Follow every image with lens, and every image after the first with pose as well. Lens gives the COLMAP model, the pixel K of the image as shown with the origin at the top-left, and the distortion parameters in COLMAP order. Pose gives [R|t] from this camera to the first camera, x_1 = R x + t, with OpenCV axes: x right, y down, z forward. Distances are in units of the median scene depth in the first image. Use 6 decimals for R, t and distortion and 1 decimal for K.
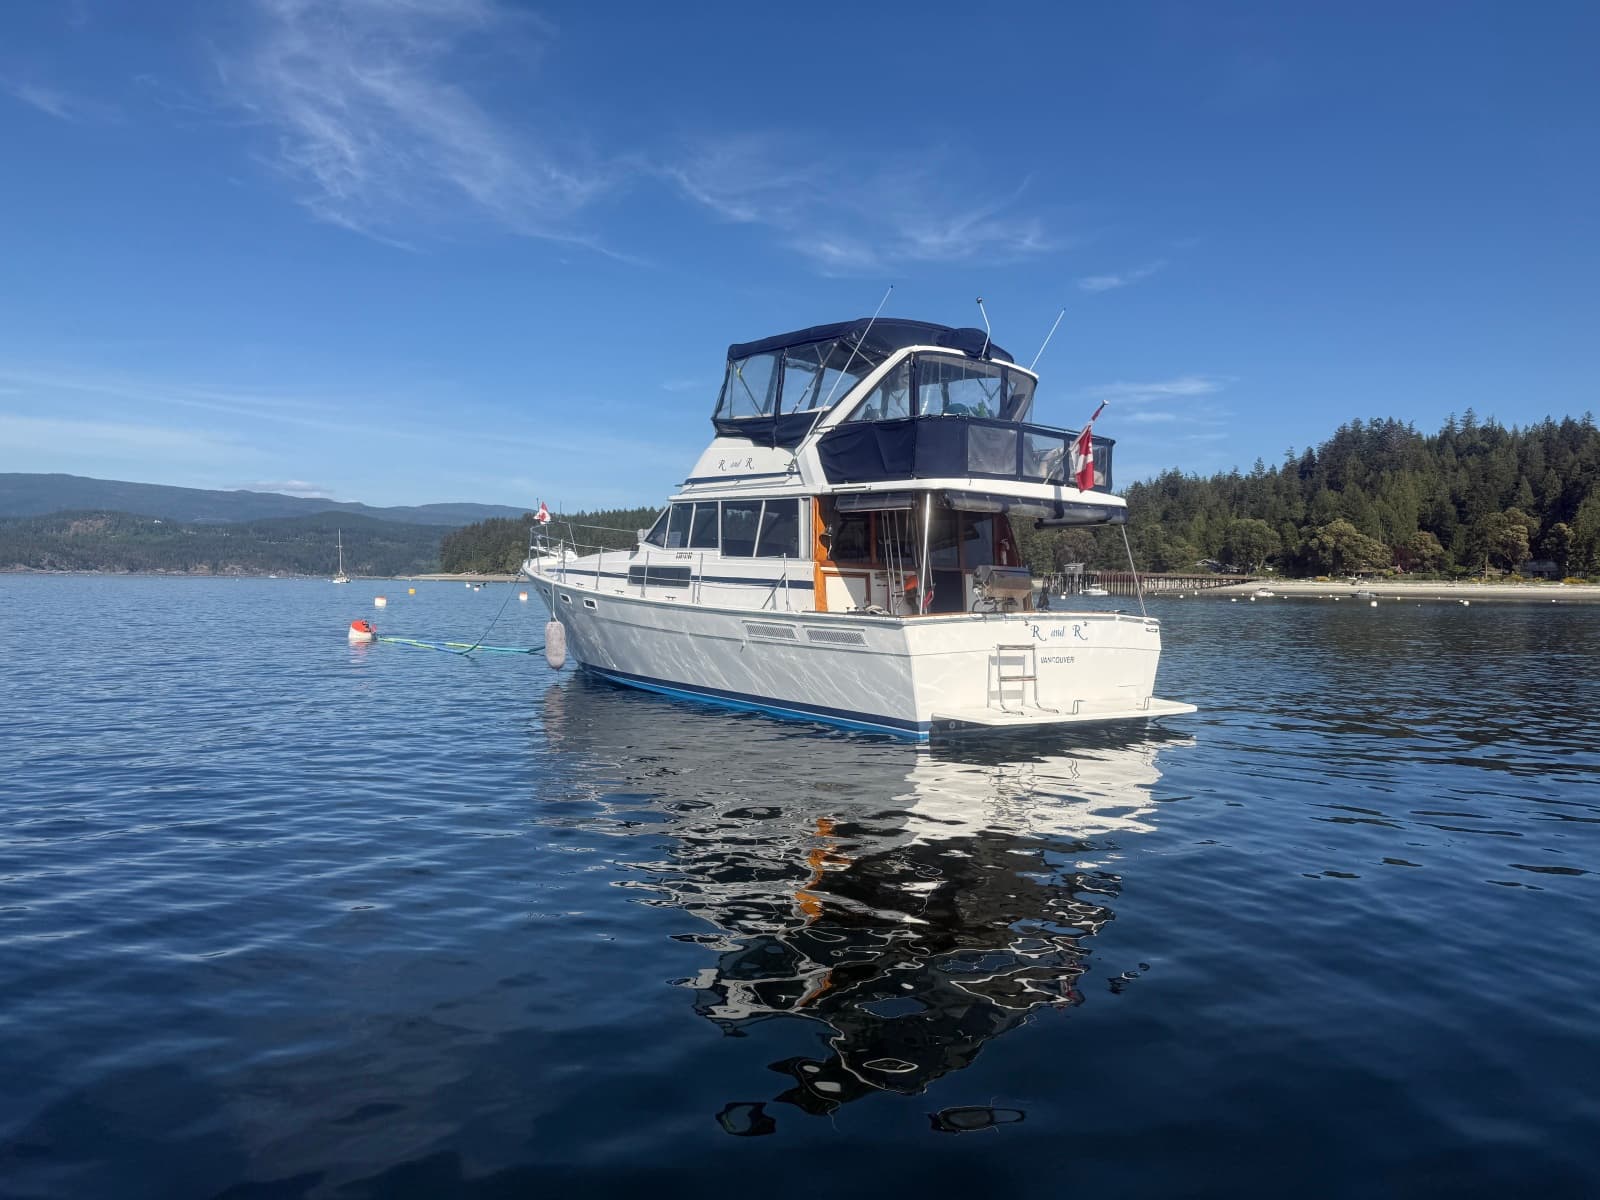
lens RADIAL K [[1136.1, 0, 800.0], [0, 1136.1, 600.0], [0, 0, 1]] dist [0.143401, -0.196776]
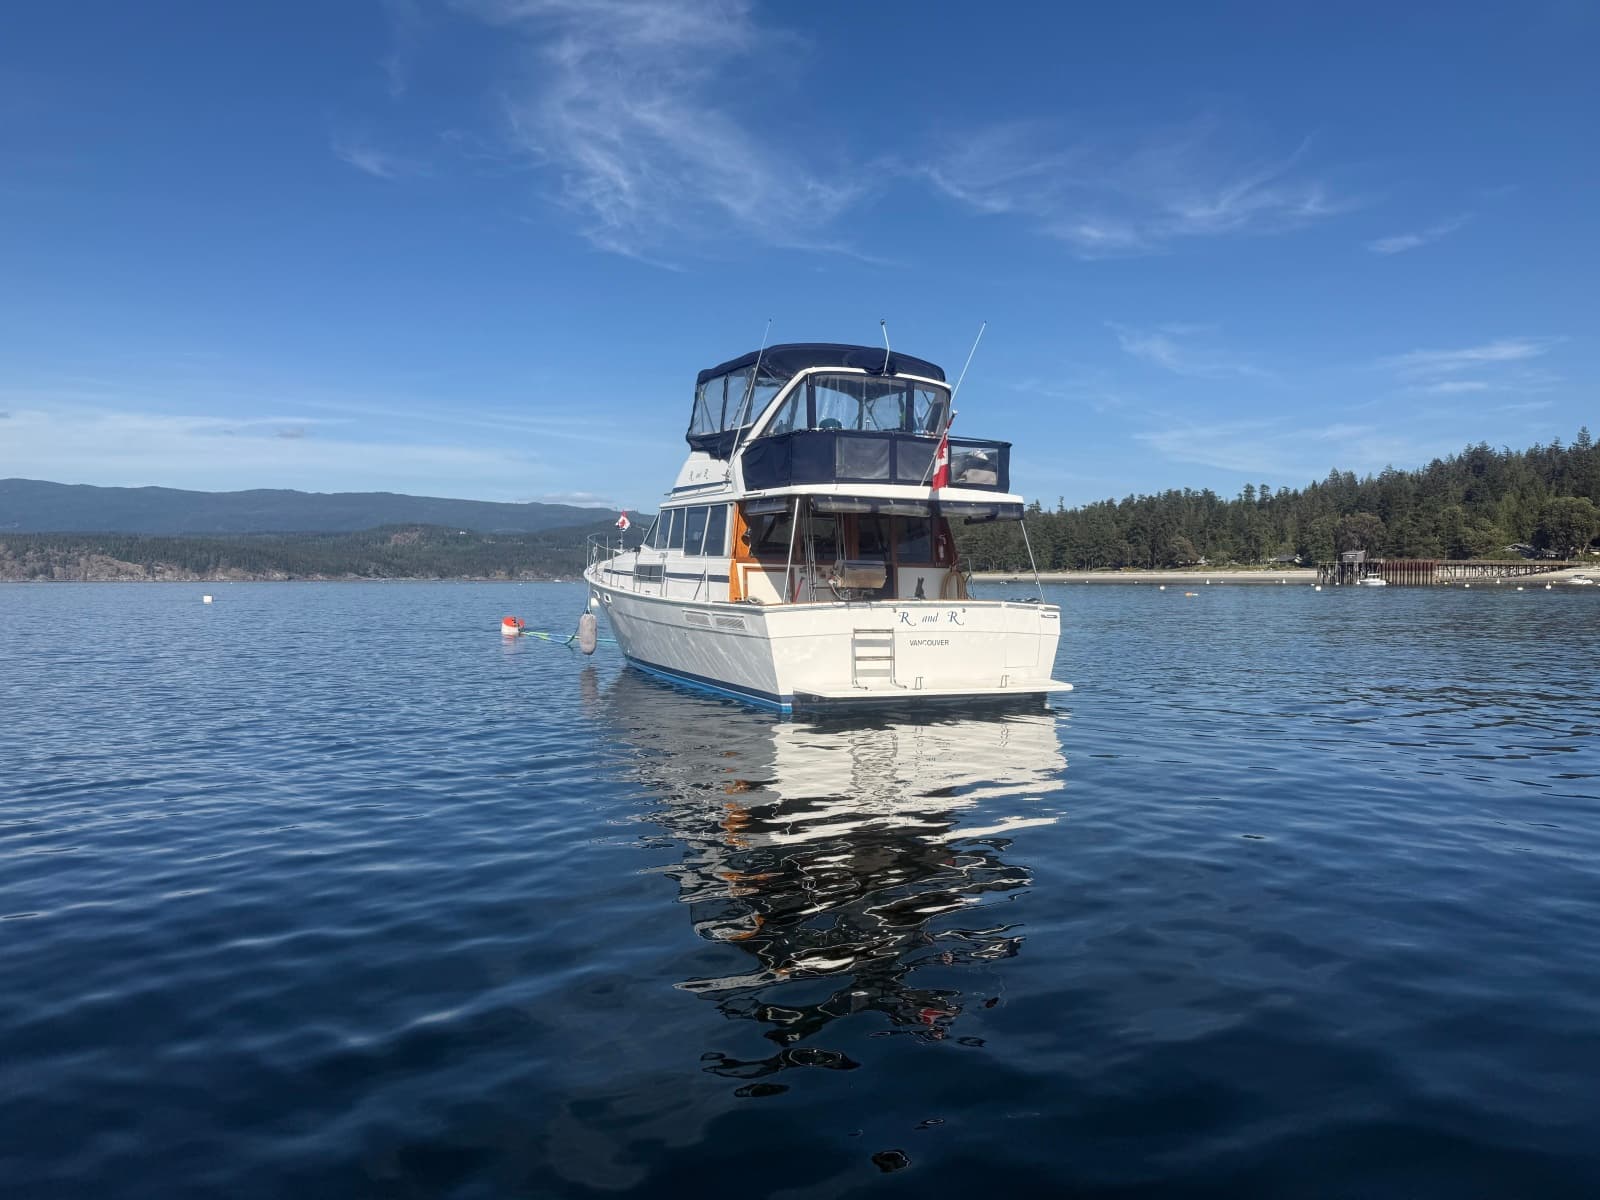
lens RADIAL K [[1148.6, 0, 800.0], [0, 1148.6, 600.0], [0, 0, 1]] dist [0.025158, -0.002388]
pose [[0.975267, -0.012765, -0.220663, 0.295113], [0.013351, 0.999910, 0.001164, 0.006560], [0.220628, -0.004081, 0.975349, -0.105524]]
